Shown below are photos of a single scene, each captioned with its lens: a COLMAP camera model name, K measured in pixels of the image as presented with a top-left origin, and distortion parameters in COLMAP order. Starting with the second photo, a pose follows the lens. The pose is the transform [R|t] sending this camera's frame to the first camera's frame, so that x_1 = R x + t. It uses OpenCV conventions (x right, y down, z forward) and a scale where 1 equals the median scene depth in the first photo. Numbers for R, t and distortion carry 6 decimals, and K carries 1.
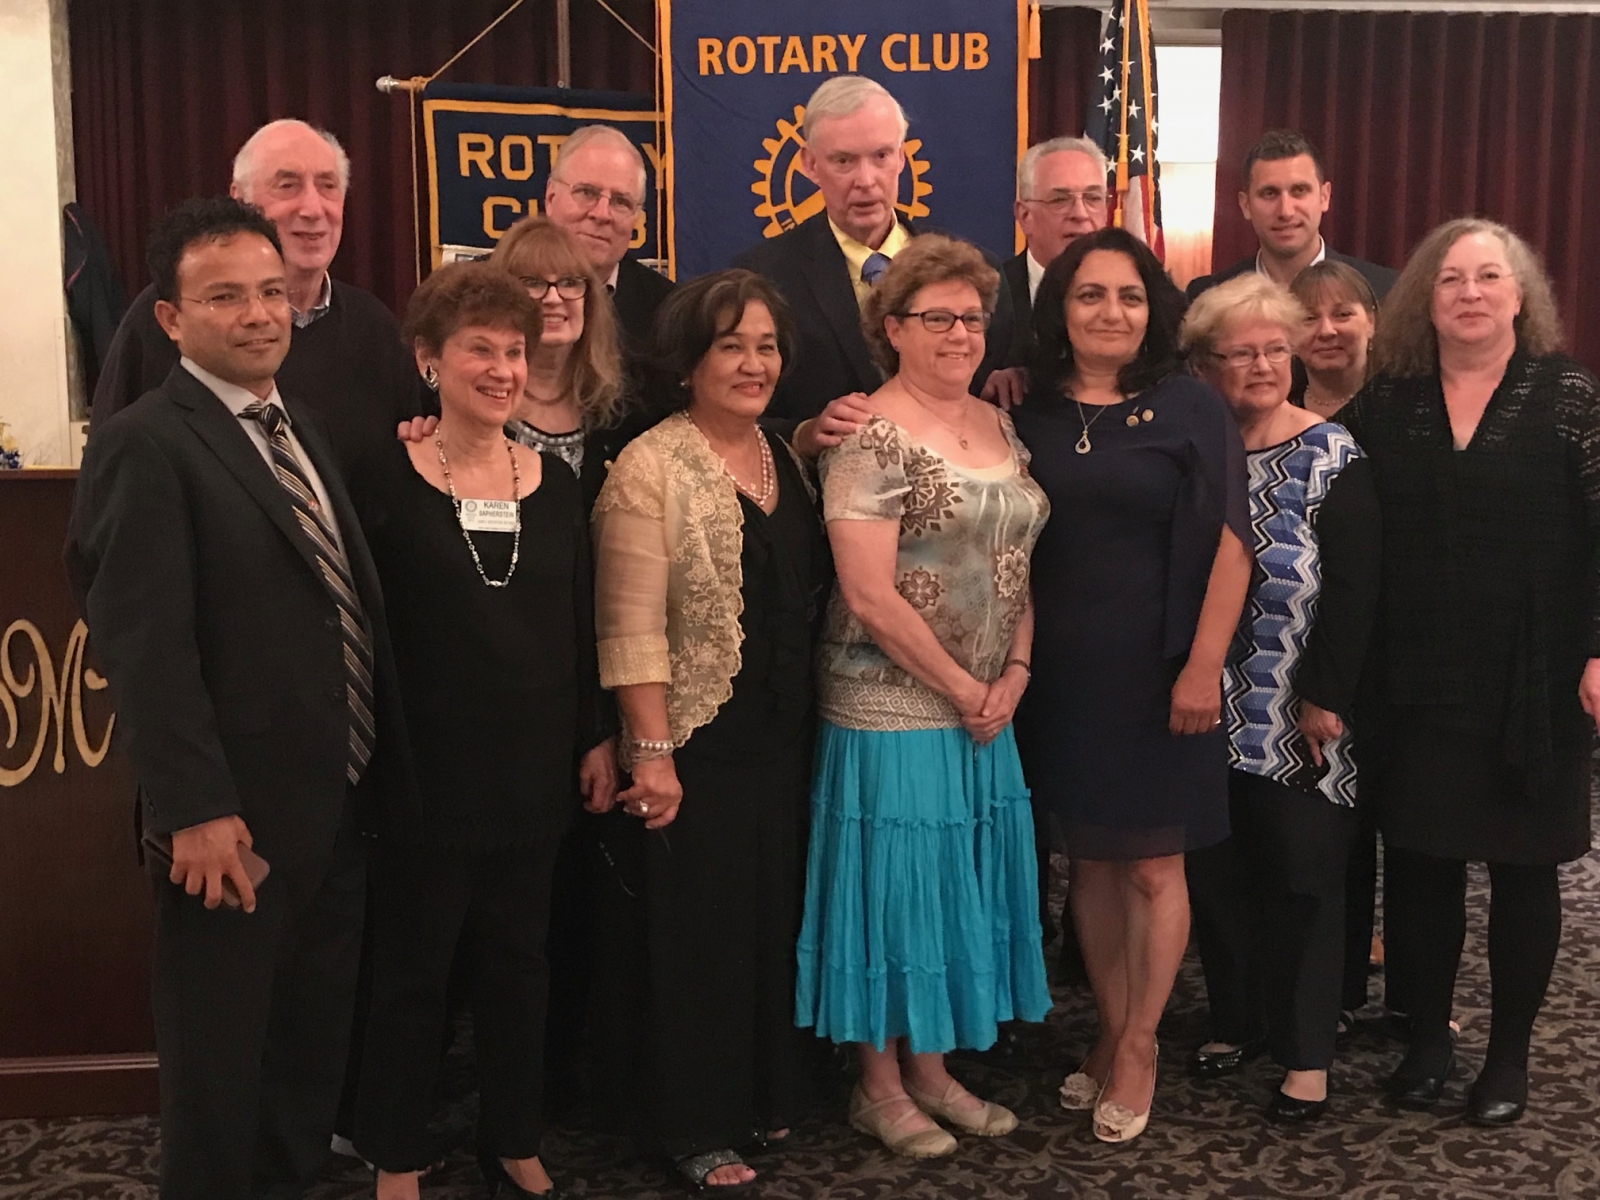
lens RADIAL K [[2157.7, 0, 791.6], [0, 2157.7, 612.9], [0, 0, 1]] dist [-0.012134, 0.000000]
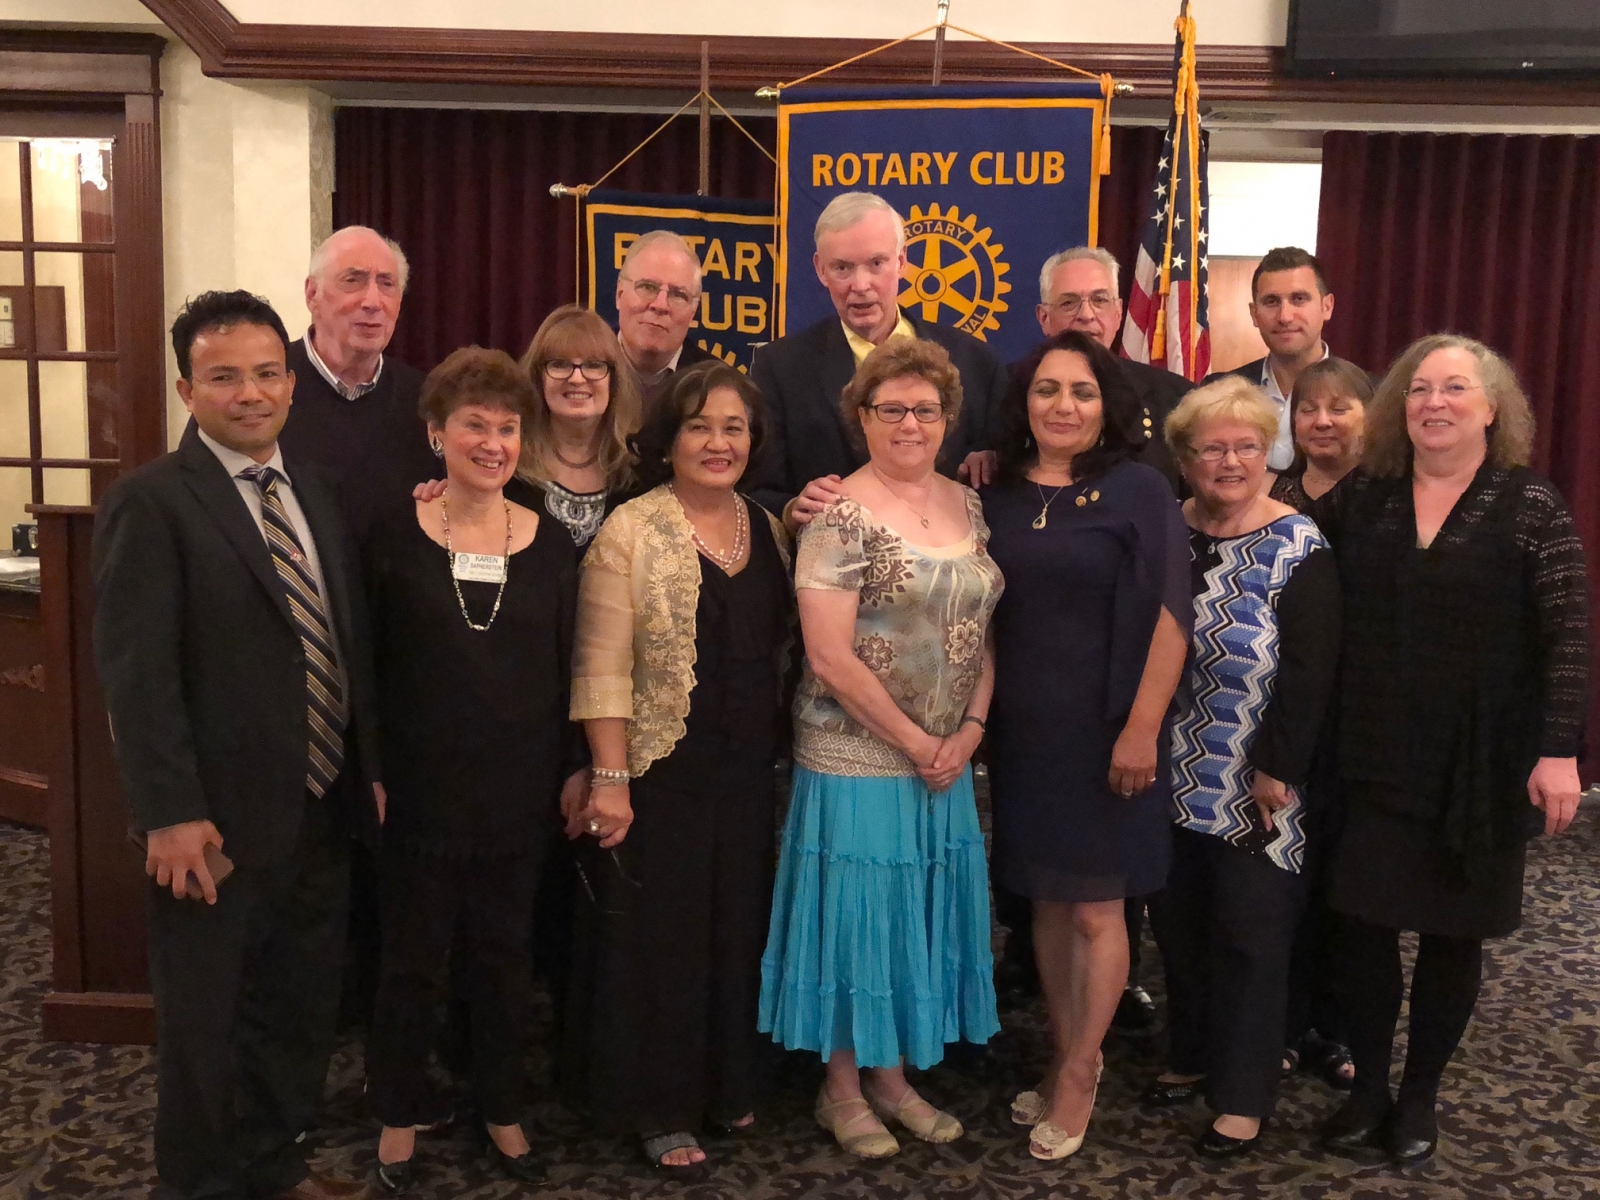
lens RADIAL K [[1789.3, 0, 810.2], [0, 1789.3, 608.9], [0, 0, 1]] dist [-0.015100, 0.000000]
pose [[0.984240, 0.051193, -0.169264, 0.163746], [-0.052414, 0.998622, -0.002746, -0.025464], [0.168890, 0.011575, 0.985567, 0.073005]]
